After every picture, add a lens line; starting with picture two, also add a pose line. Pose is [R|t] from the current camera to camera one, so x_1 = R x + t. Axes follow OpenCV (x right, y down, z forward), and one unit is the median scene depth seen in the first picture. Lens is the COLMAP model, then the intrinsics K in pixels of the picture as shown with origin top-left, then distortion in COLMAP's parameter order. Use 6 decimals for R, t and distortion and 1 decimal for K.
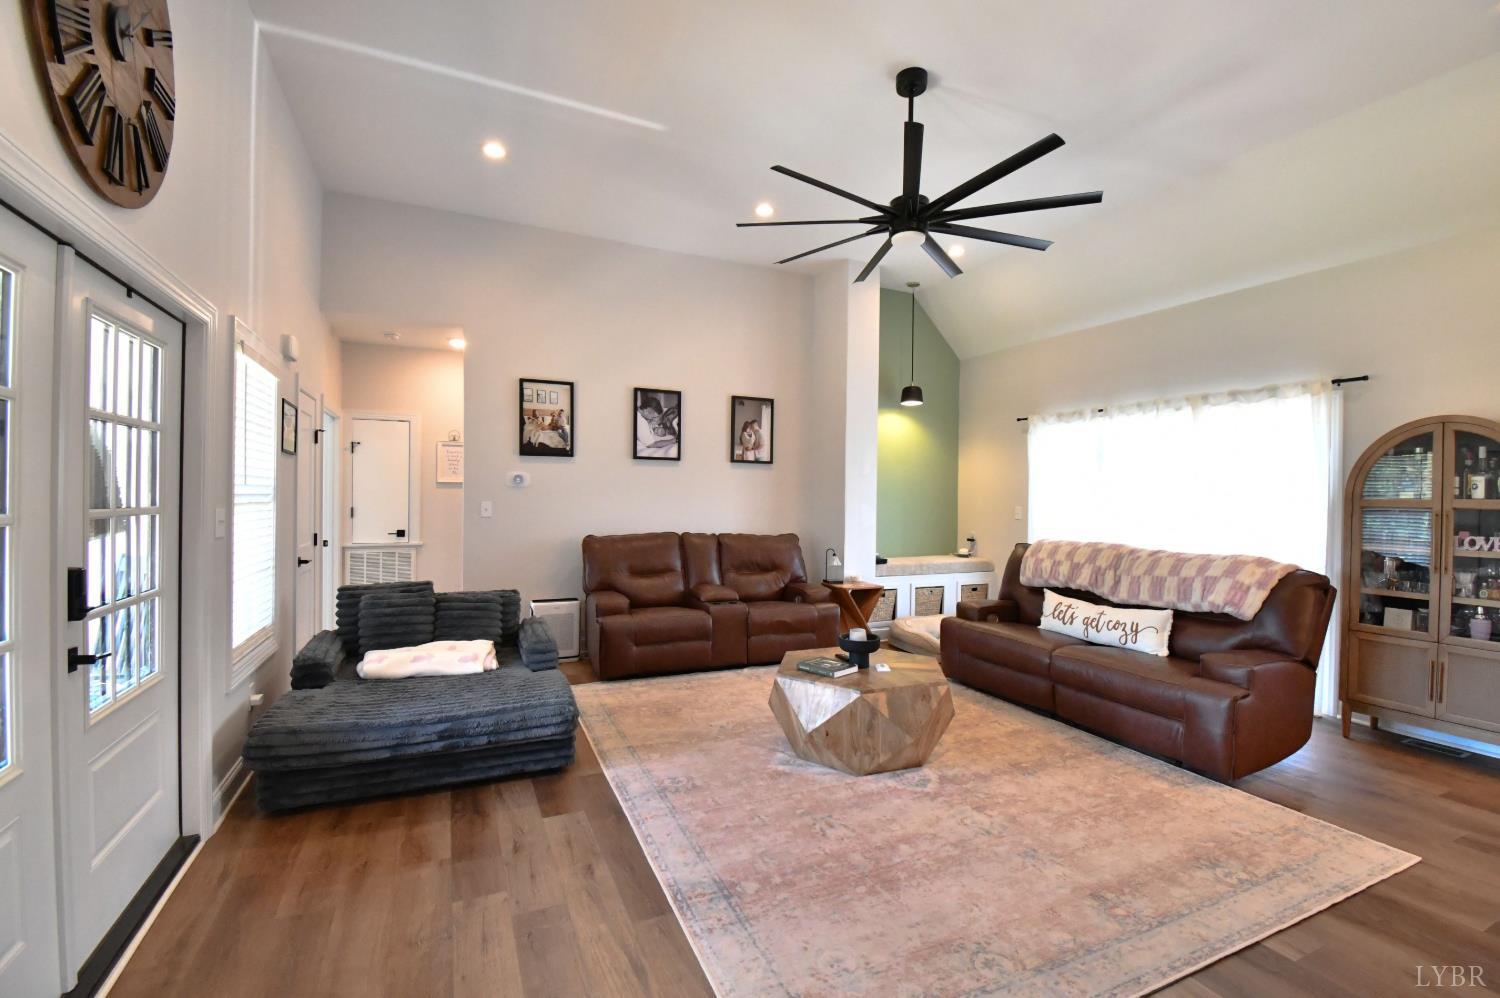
lens RADIAL K [[658.1, 0, 750.8], [0, 658.1, 506.0], [0, 0, 1]] dist [0.001945, -0.000933]
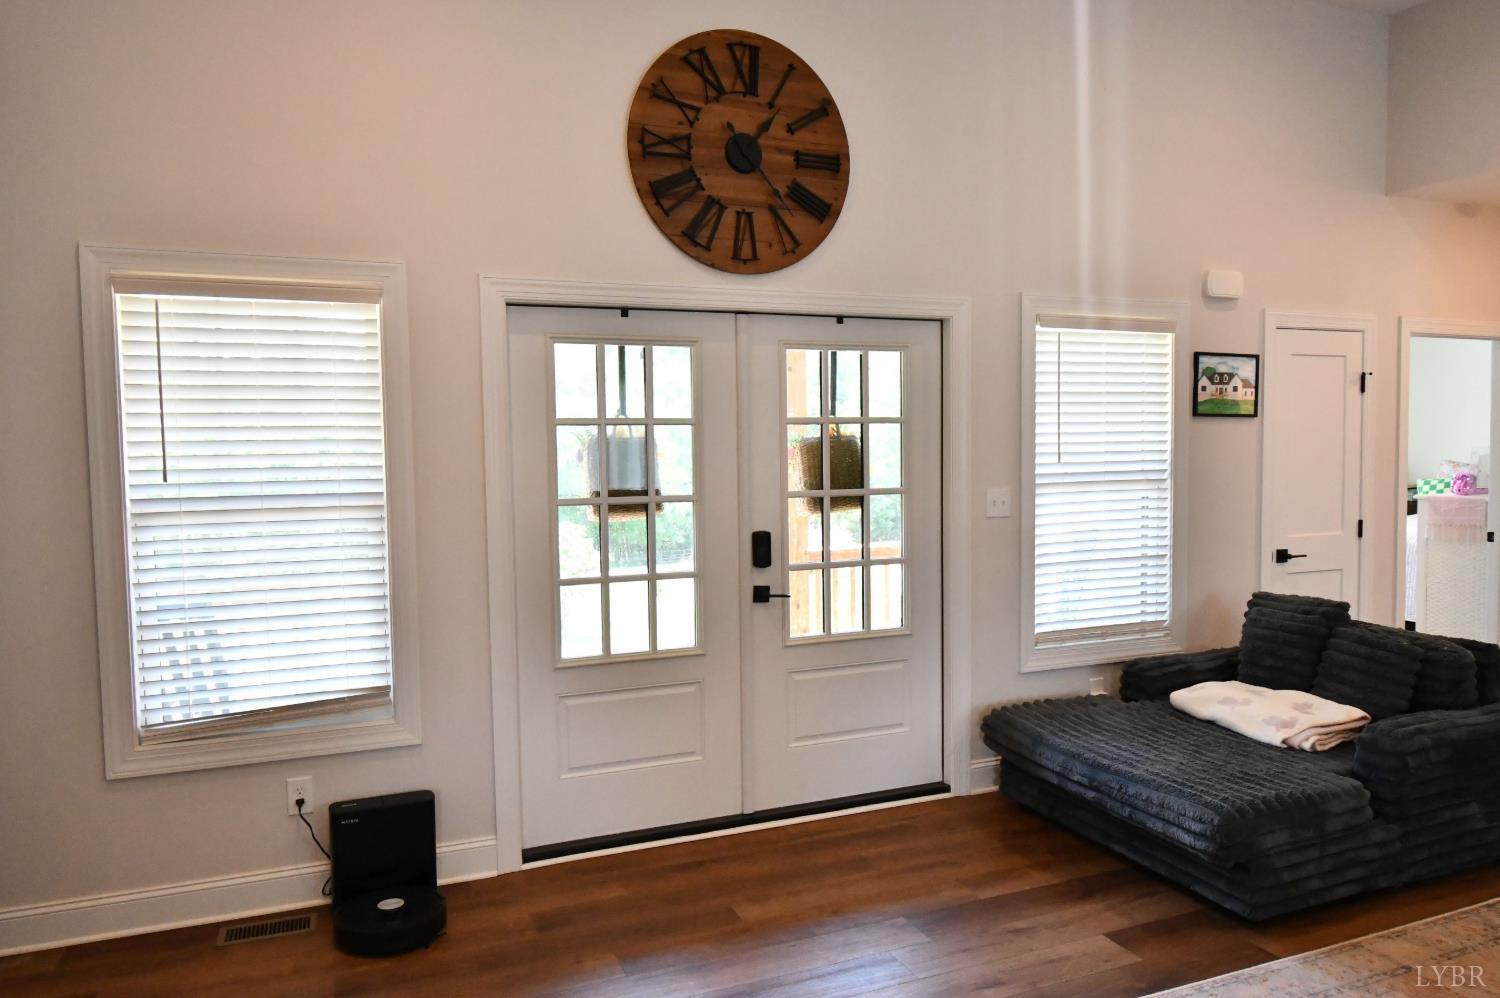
lens RADIAL K [[1032.8, 0, 750.3], [0, 1032.8, 502.8], [0, 0, 1]] dist [-0.005497, -0.001175]
pose [[-0.053952, 0.035013, -0.997929, 0.658551], [0.008191, 0.999367, 0.034621, -0.027304], [0.998510, -0.006306, -0.054205, 0.566245]]
